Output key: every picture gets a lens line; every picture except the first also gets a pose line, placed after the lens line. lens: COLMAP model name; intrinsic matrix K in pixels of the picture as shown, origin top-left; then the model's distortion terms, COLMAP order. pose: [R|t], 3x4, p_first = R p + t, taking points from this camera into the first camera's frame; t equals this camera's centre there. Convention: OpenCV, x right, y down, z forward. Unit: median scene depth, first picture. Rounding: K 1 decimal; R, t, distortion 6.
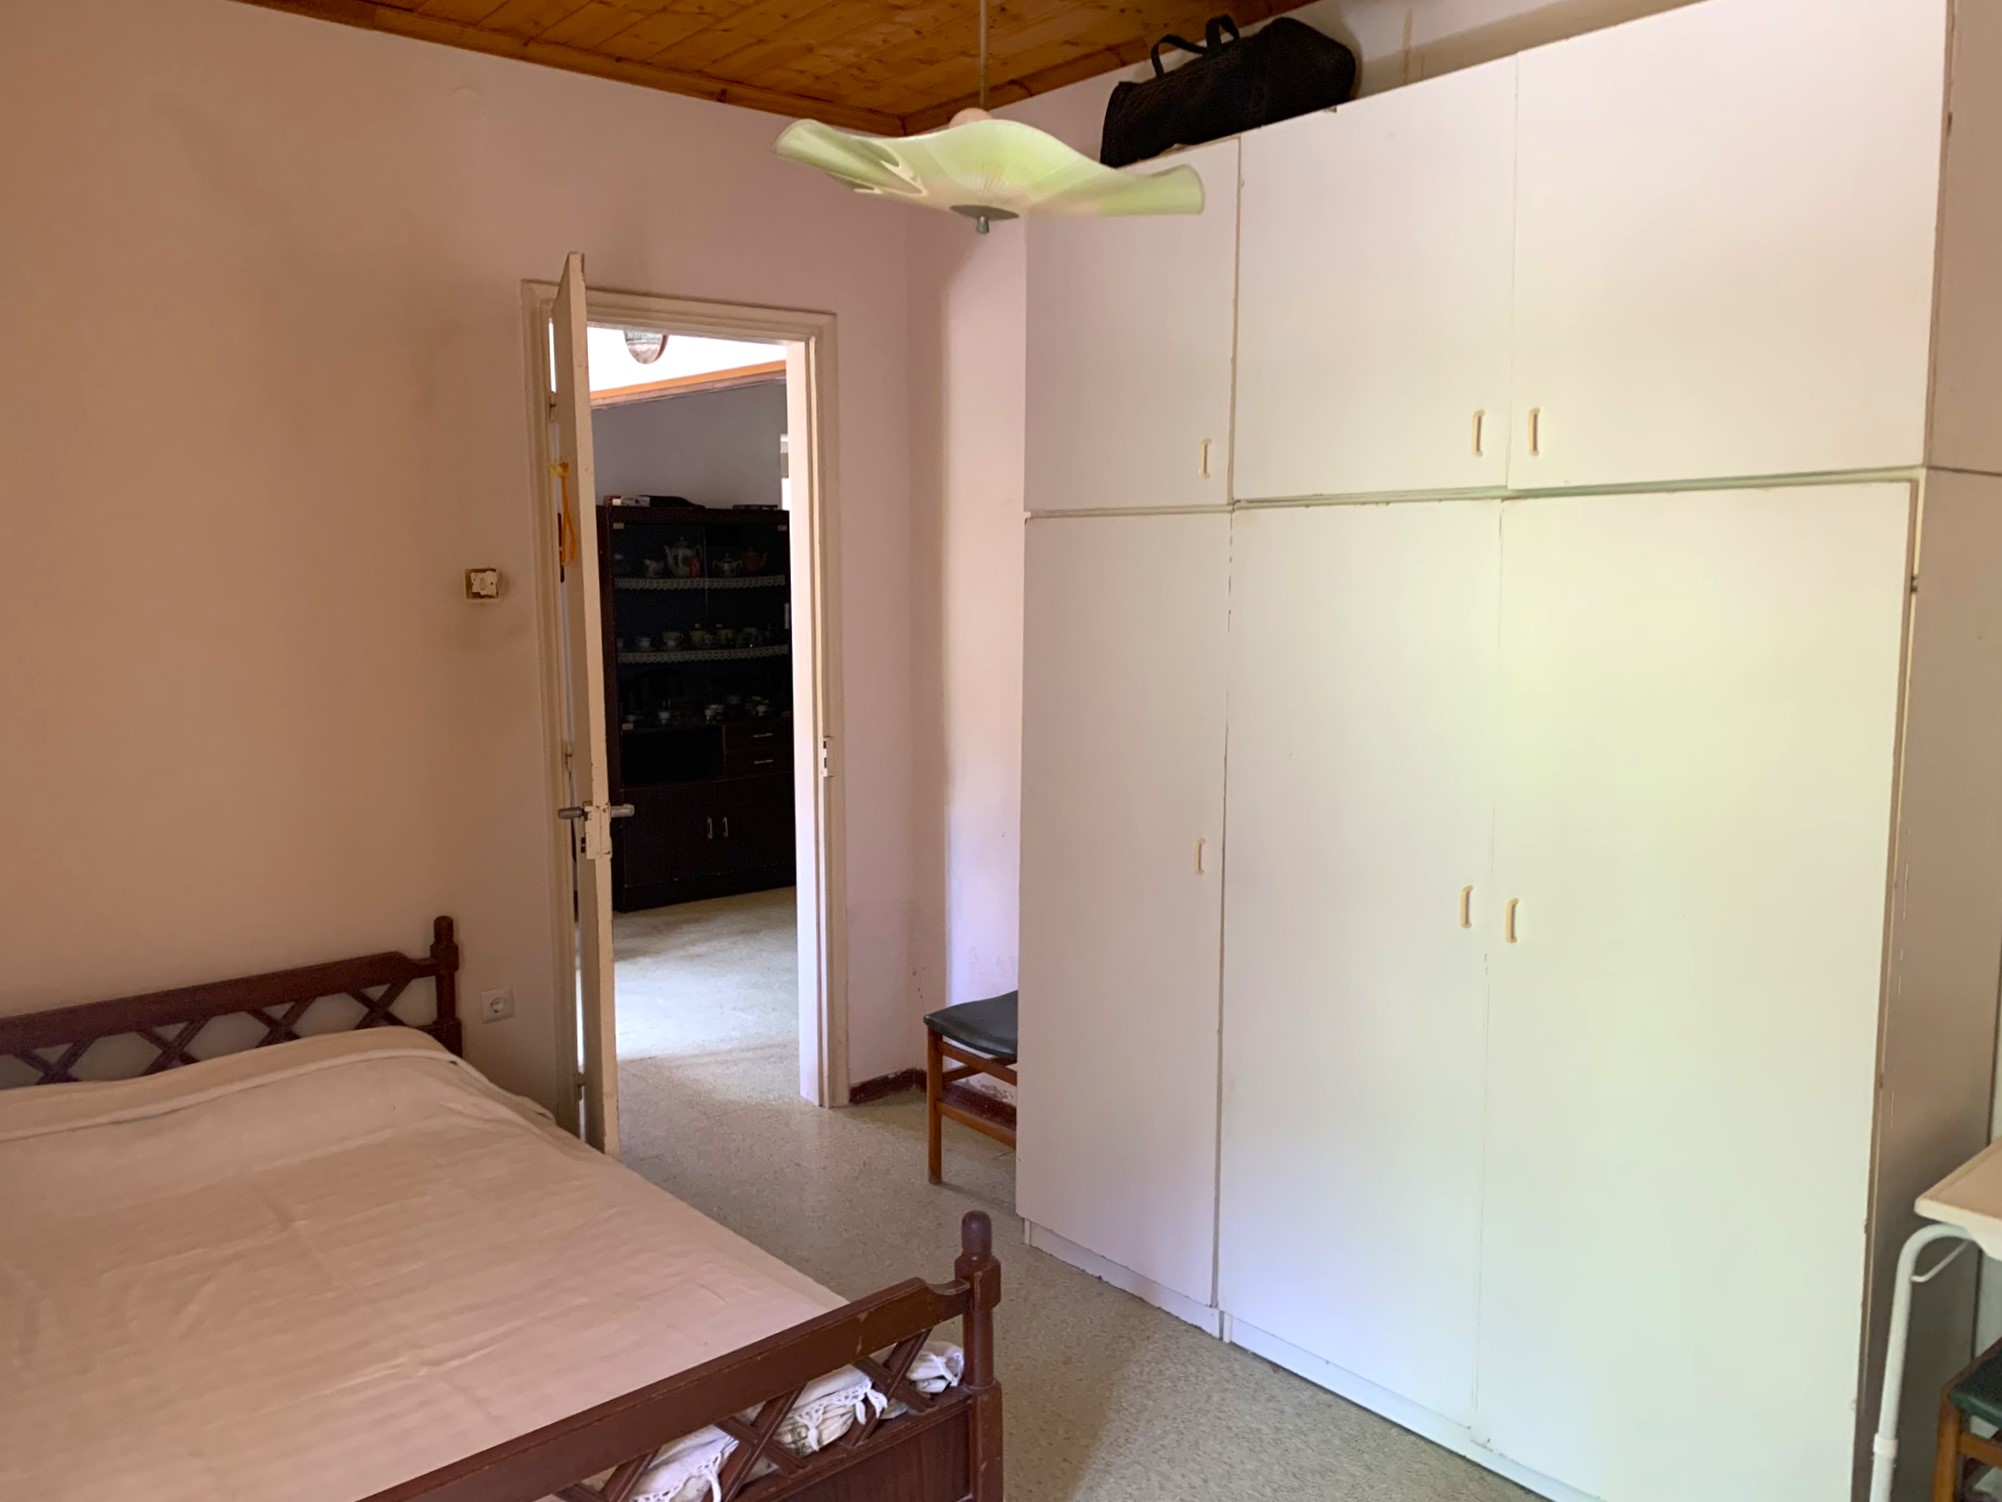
lens RADIAL K [[1523.6, 0, 1001.0], [0, 1523.6, 751.0], [0, 0, 1]] dist [0.002818, 0.002904]
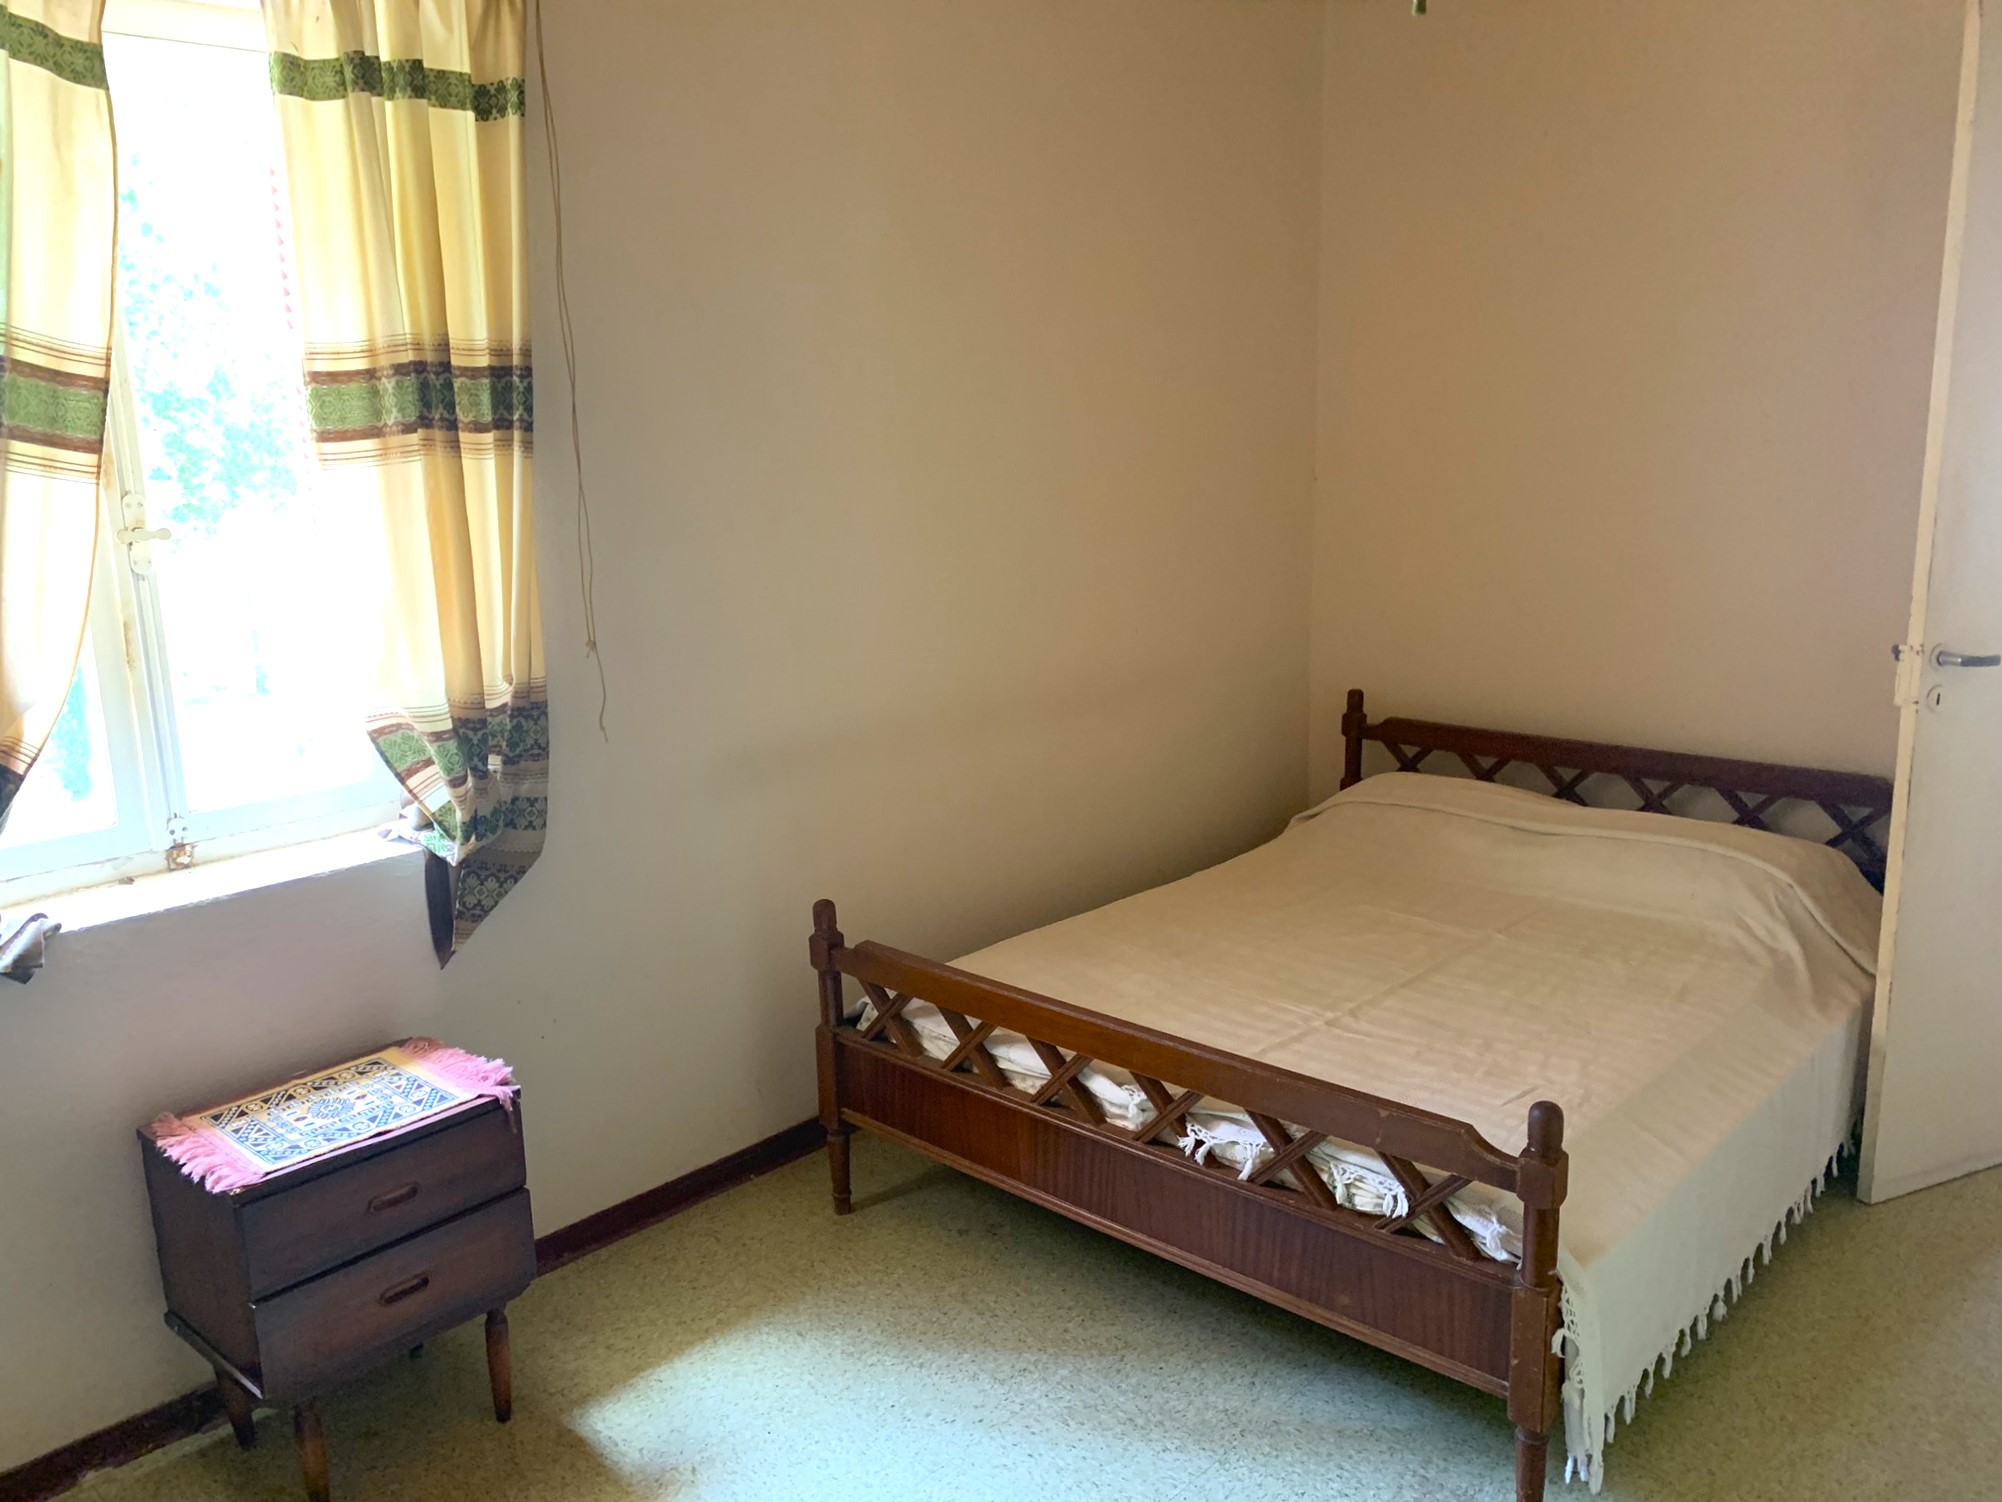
lens RADIAL K [[1588.1, 0, 1001.0], [0, 1588.1, 751.0], [0, 0, 1]] dist [0.005696, 0.012829]
pose [[0.110579, 0.219593, -0.969304, 0.765735], [-0.092210, 0.973346, 0.209989, -0.063805], [0.989580, 0.066159, 0.127881, 0.511898]]
